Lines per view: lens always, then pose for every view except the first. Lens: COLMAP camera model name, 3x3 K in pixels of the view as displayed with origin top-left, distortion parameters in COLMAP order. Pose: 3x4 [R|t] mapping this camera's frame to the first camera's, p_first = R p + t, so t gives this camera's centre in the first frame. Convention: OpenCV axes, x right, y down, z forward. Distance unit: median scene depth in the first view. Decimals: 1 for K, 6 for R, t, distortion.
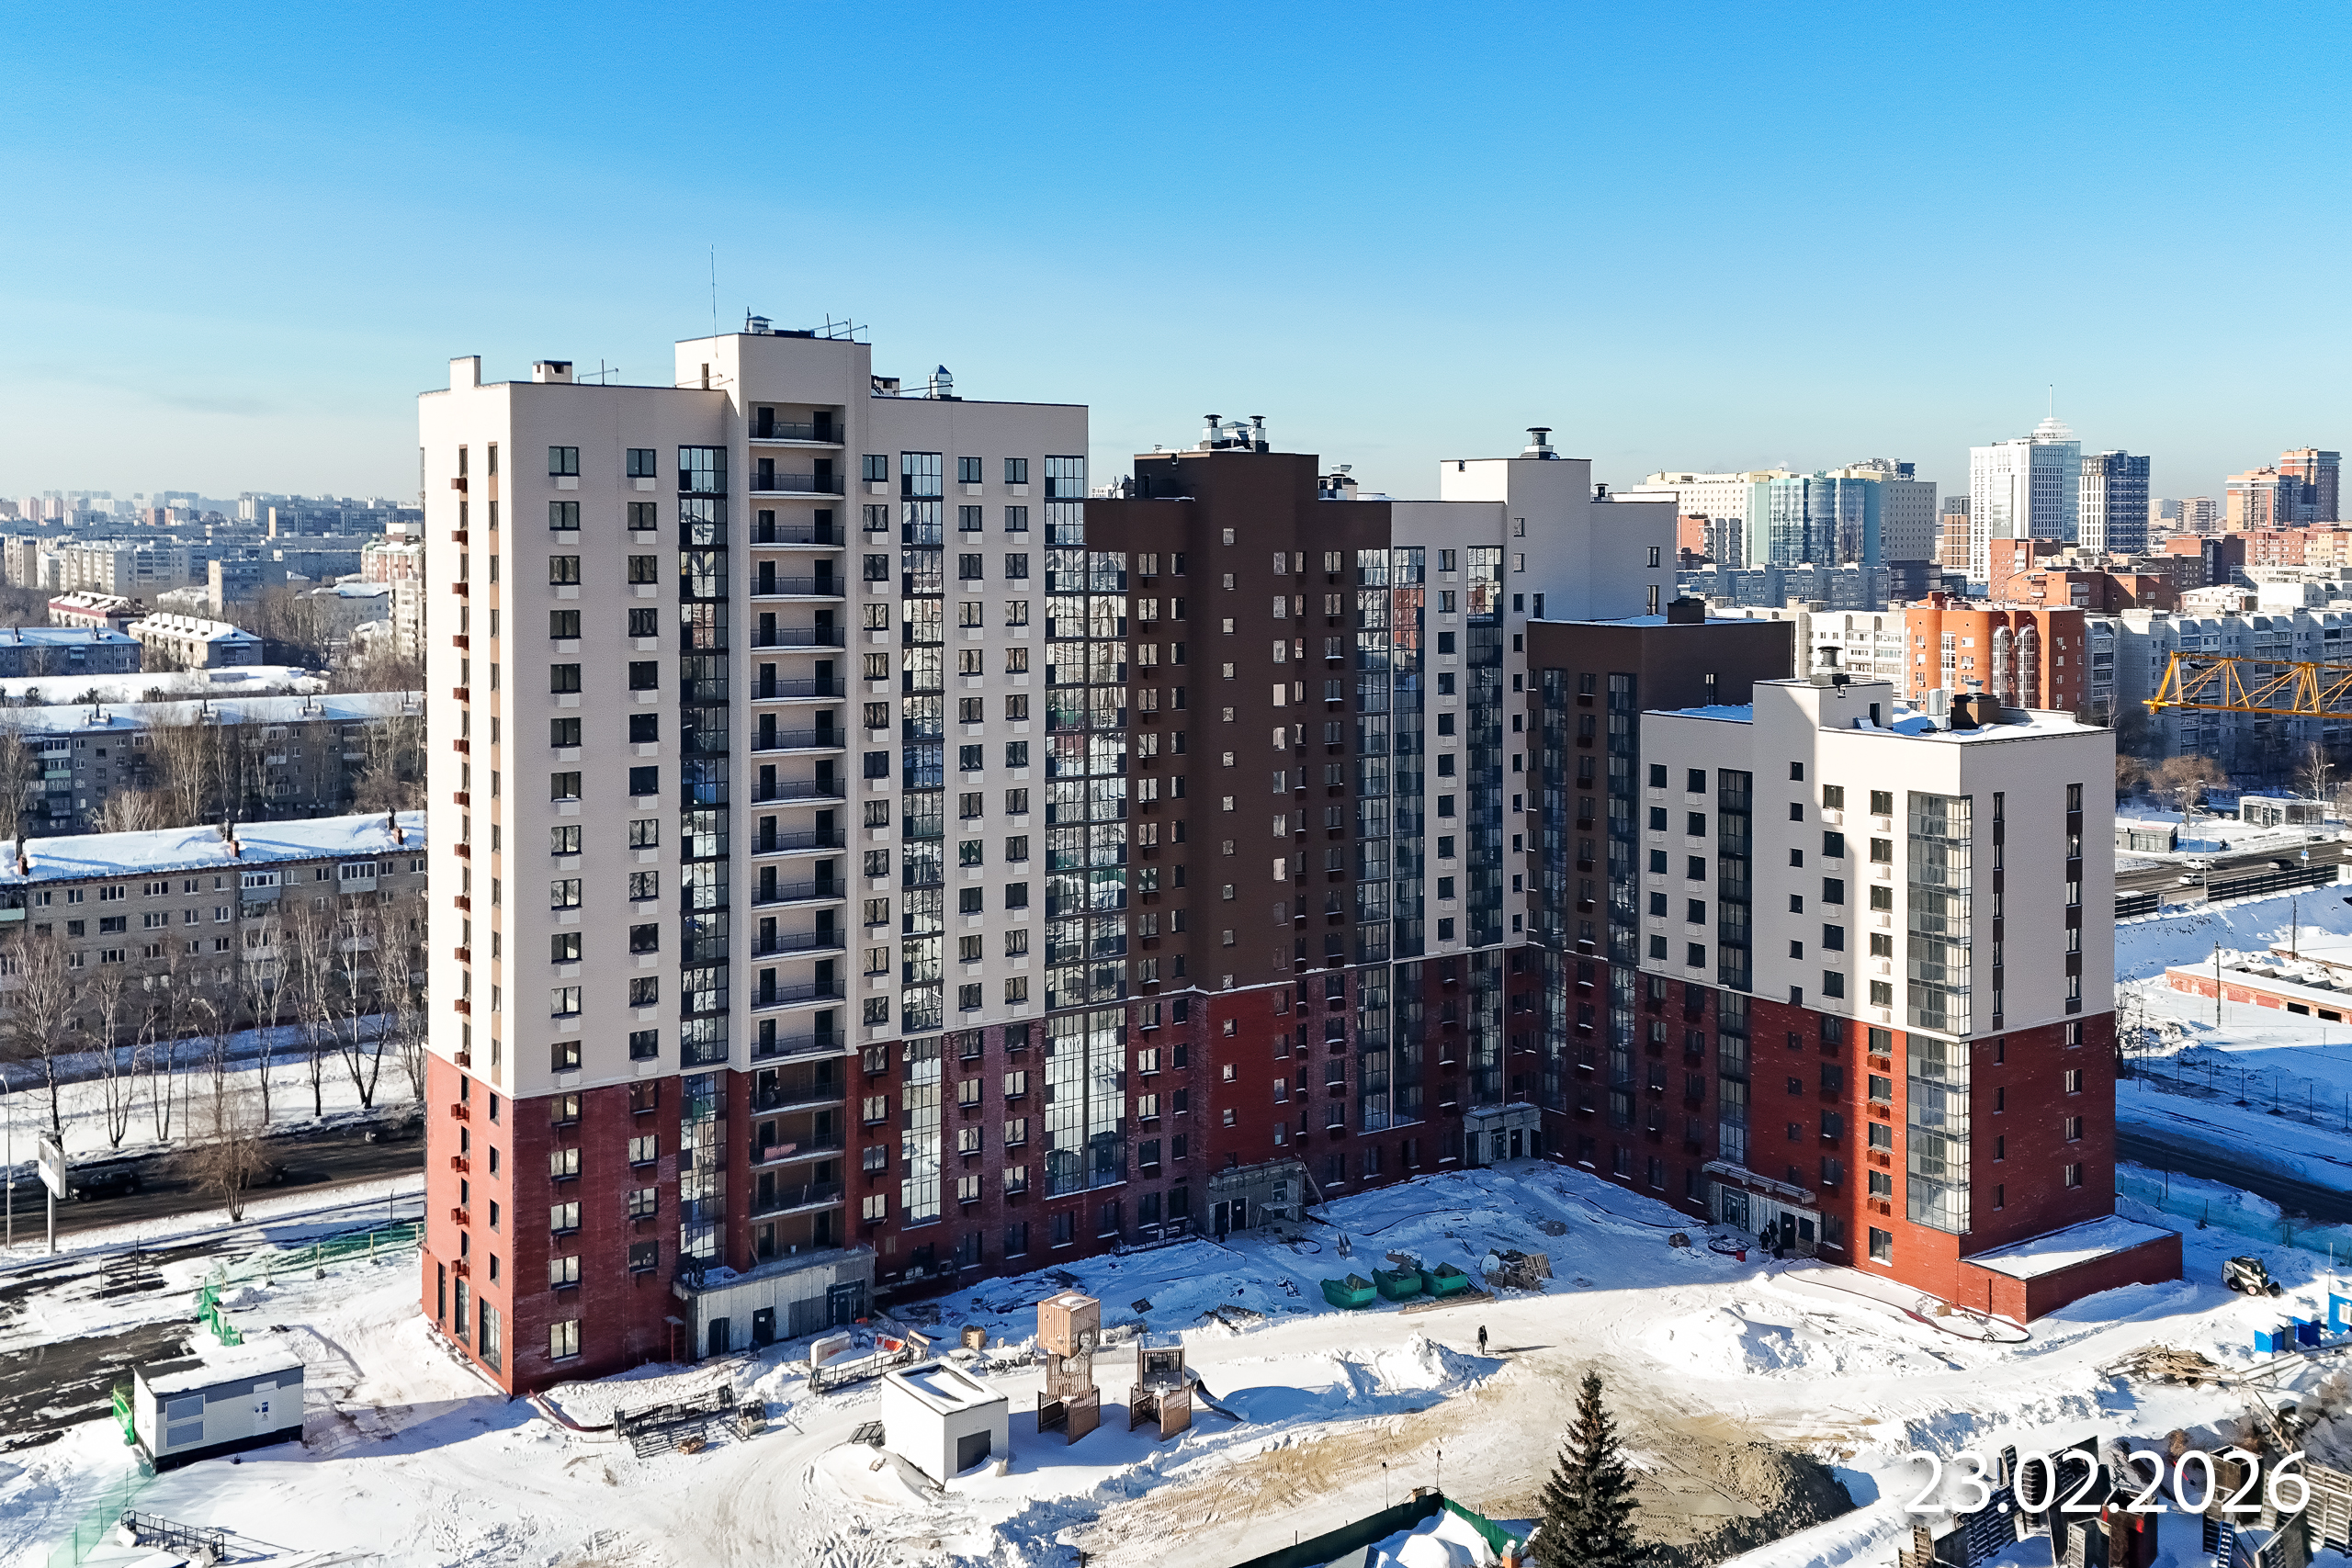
lens RADIAL K [[2167.1, 0, 1174.6], [0, 2167.1, 565.1], [0, 0, 1]] dist [0.034235, -0.006164]
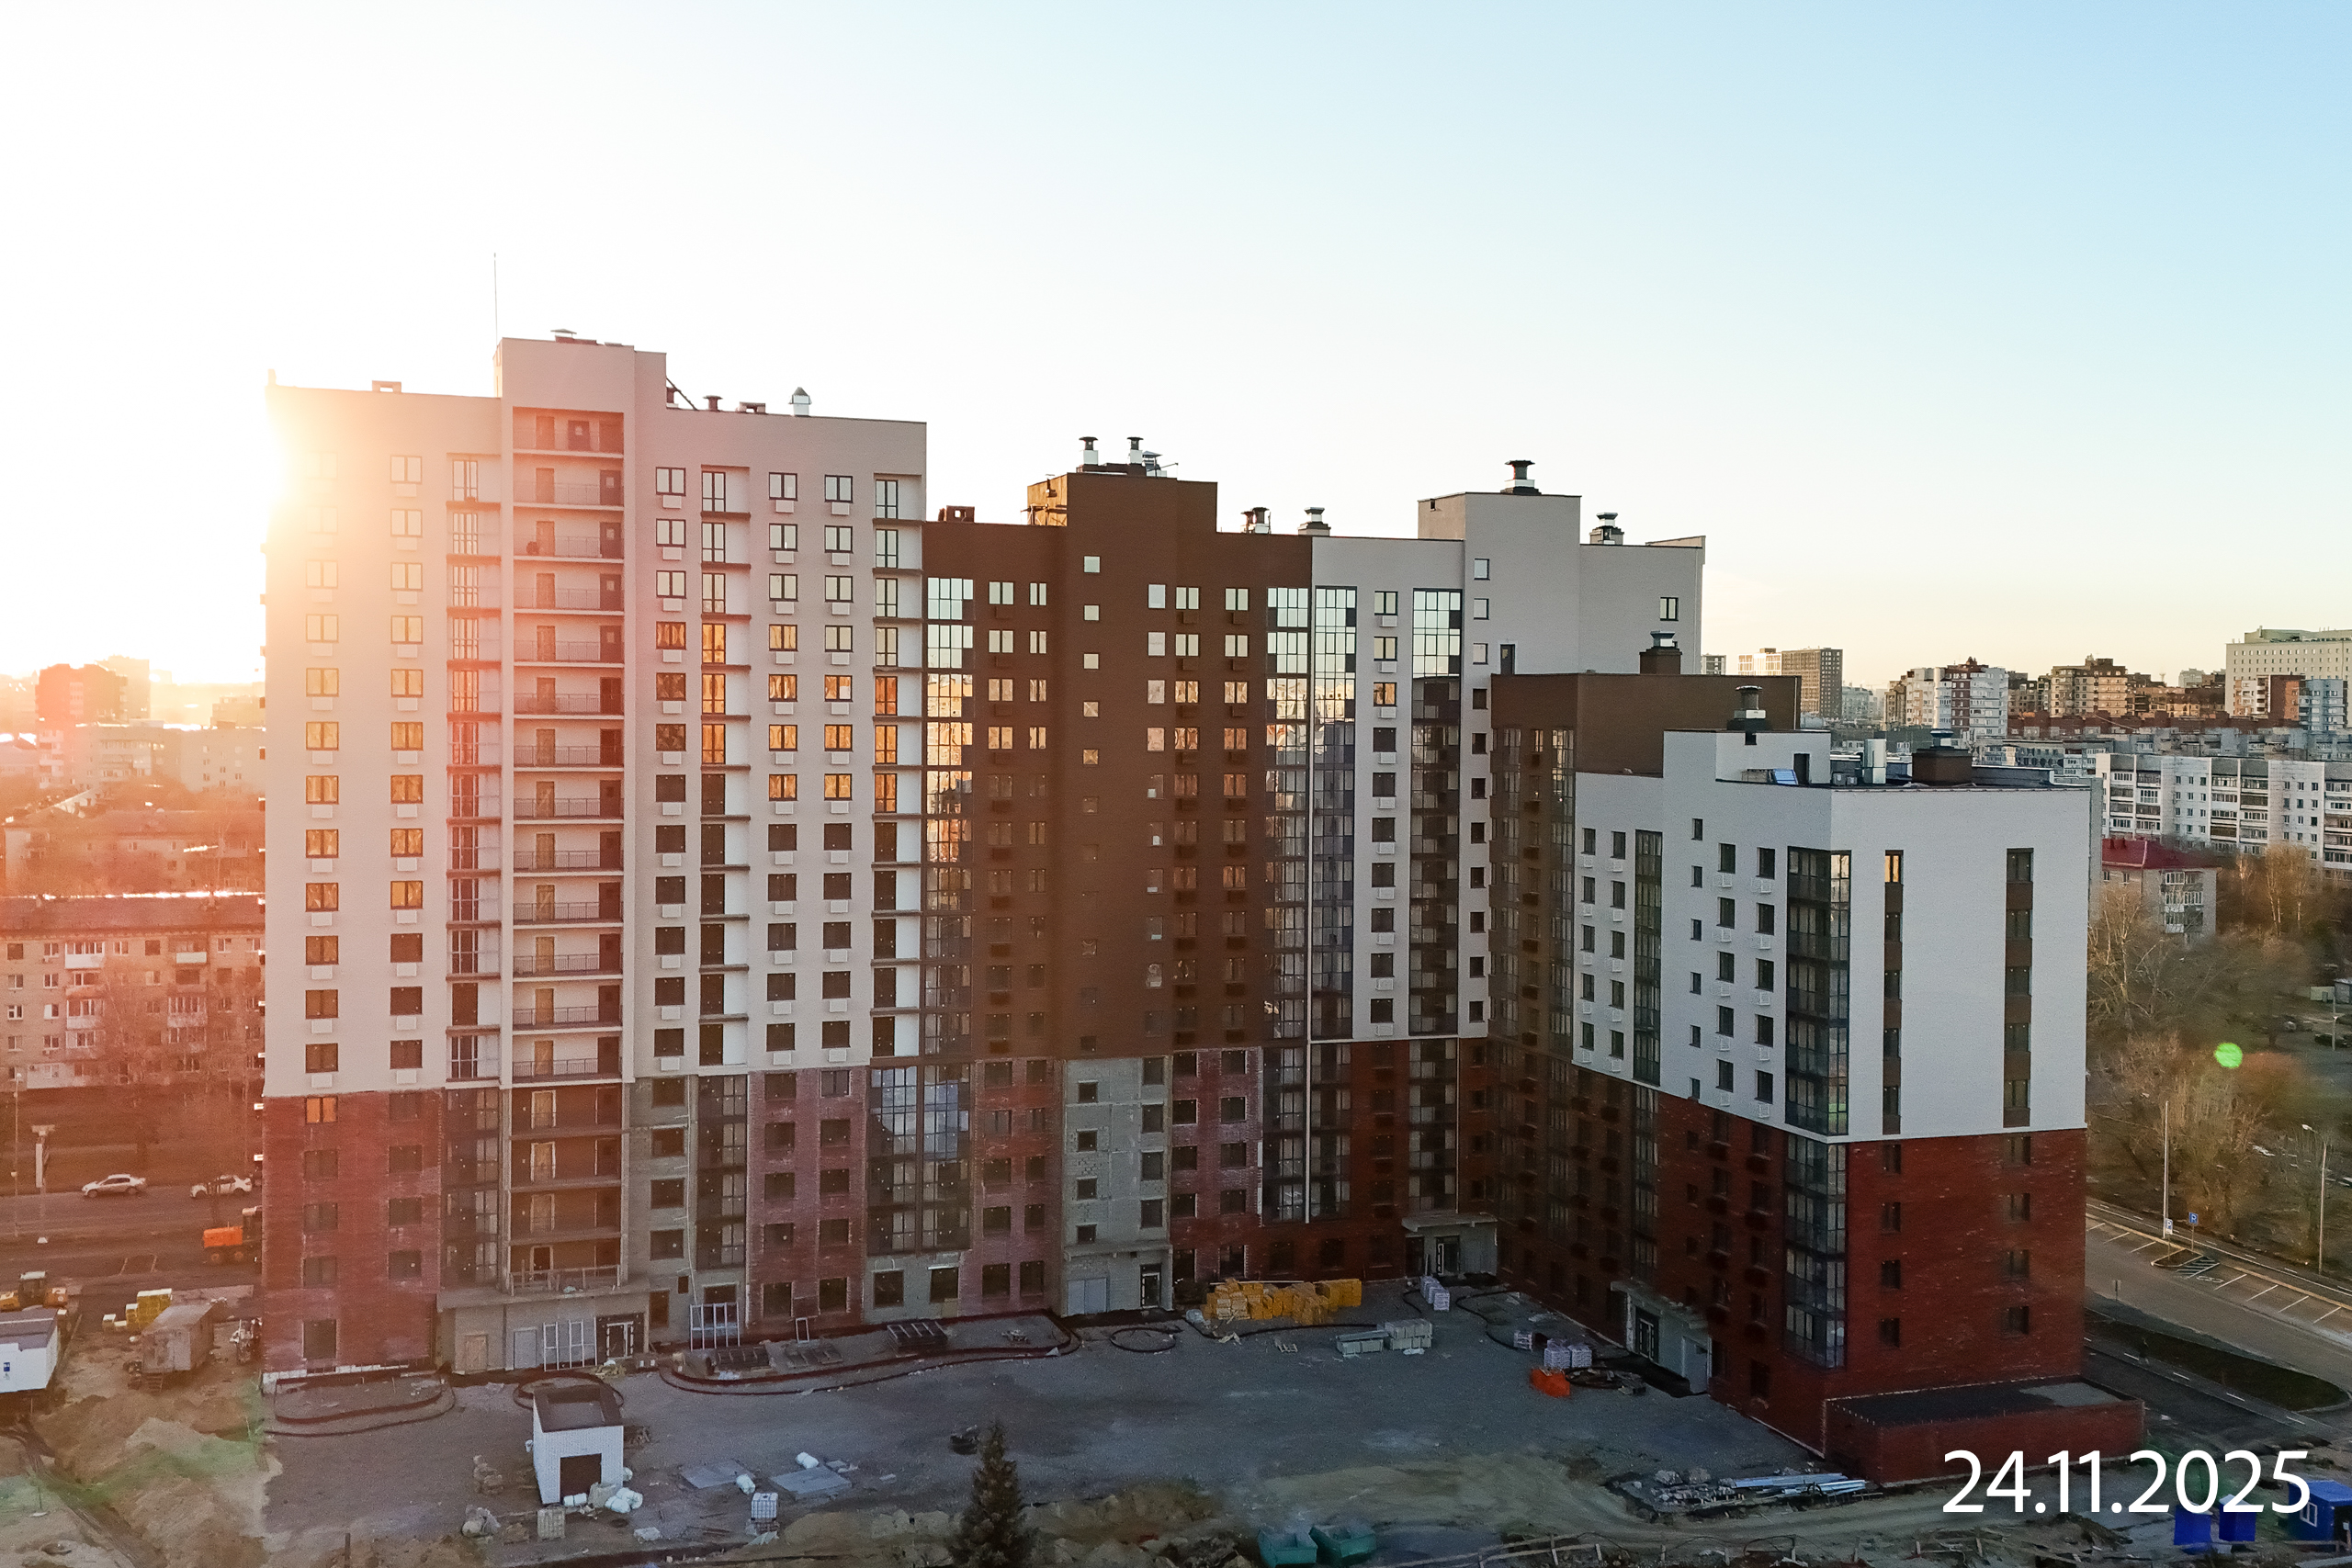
lens RADIAL K [[2188.8, 0, 1190.4], [0, 2188.8, 749.3], [0, 0, 1]] dist [0.040999, -0.027265]
pose [[0.962508, 0.014630, -0.270859, 0.305481], [-0.014723, 0.999890, 0.001689, 0.060429], [0.270854, 0.002362, 0.962618, 0.101539]]
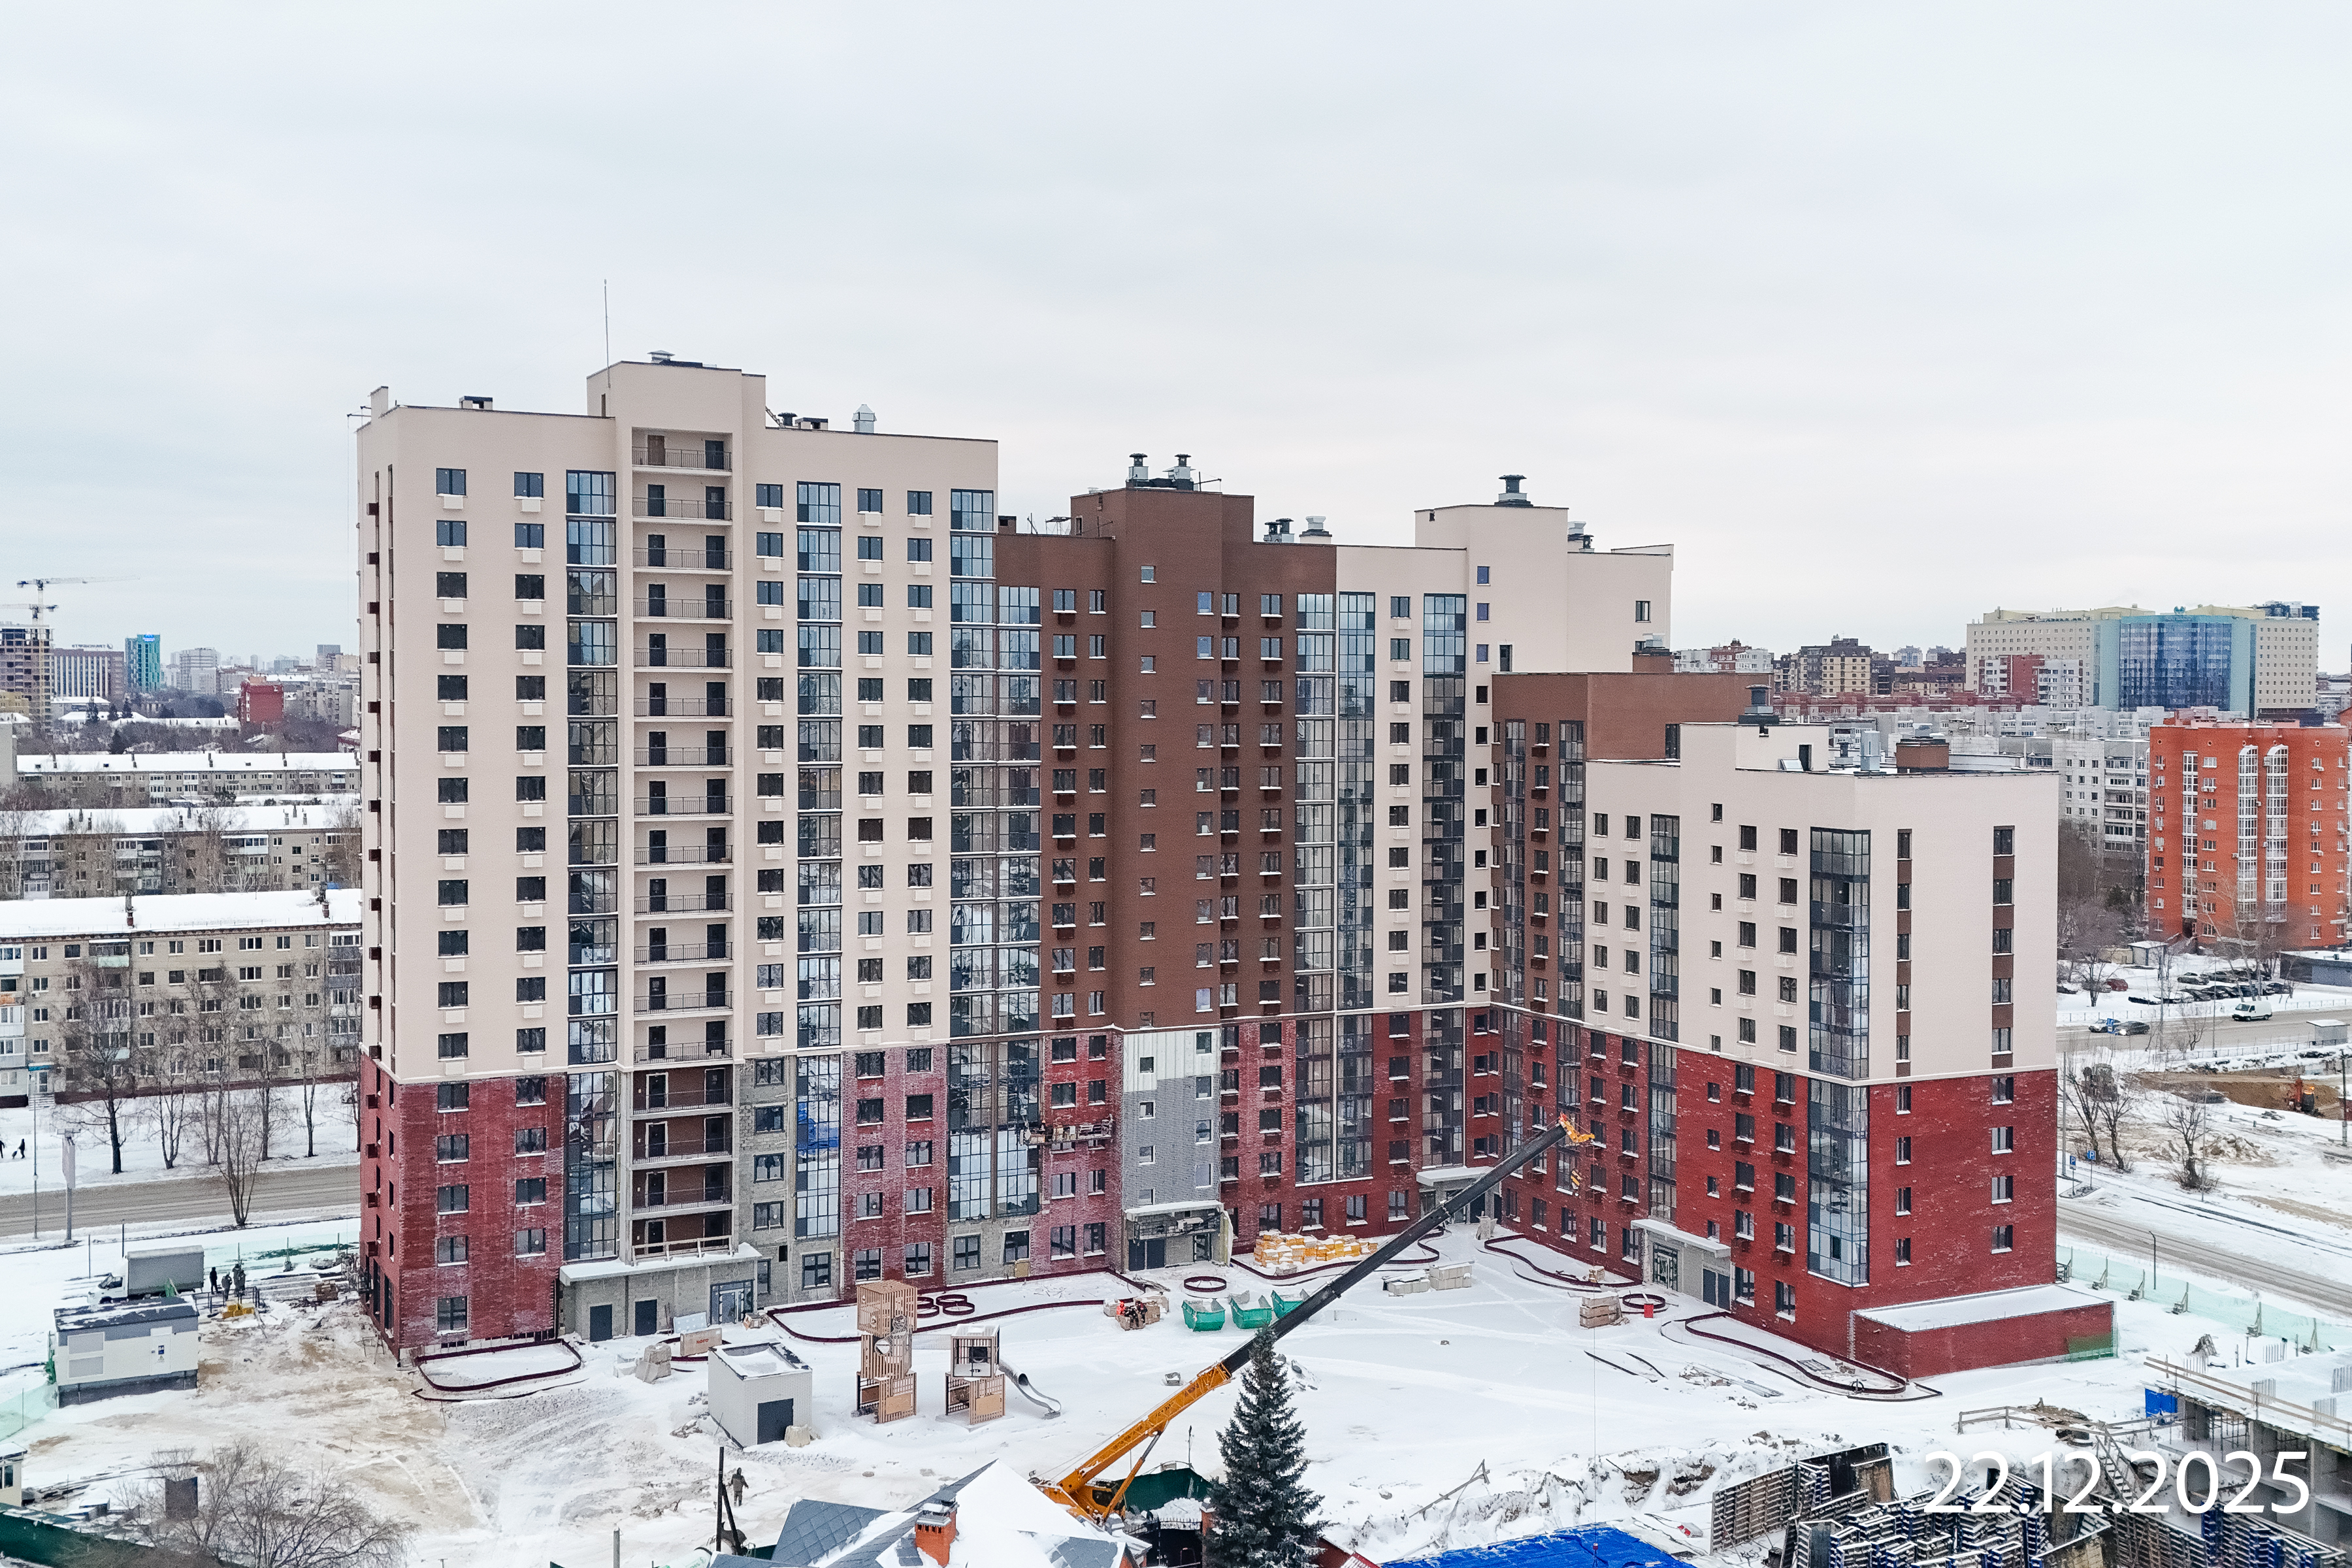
lens RADIAL K [[2287.0, 0, 1180.4], [0, 2287.0, 730.6], [0, 0, 1]] dist [0.050251, -0.012826]
pose [[0.988604, 0.007029, -0.150374, 0.189582], [-0.007110, 0.999975, 0.000000, 0.056200], [0.150371, 0.001069, 0.988629, -0.041812]]
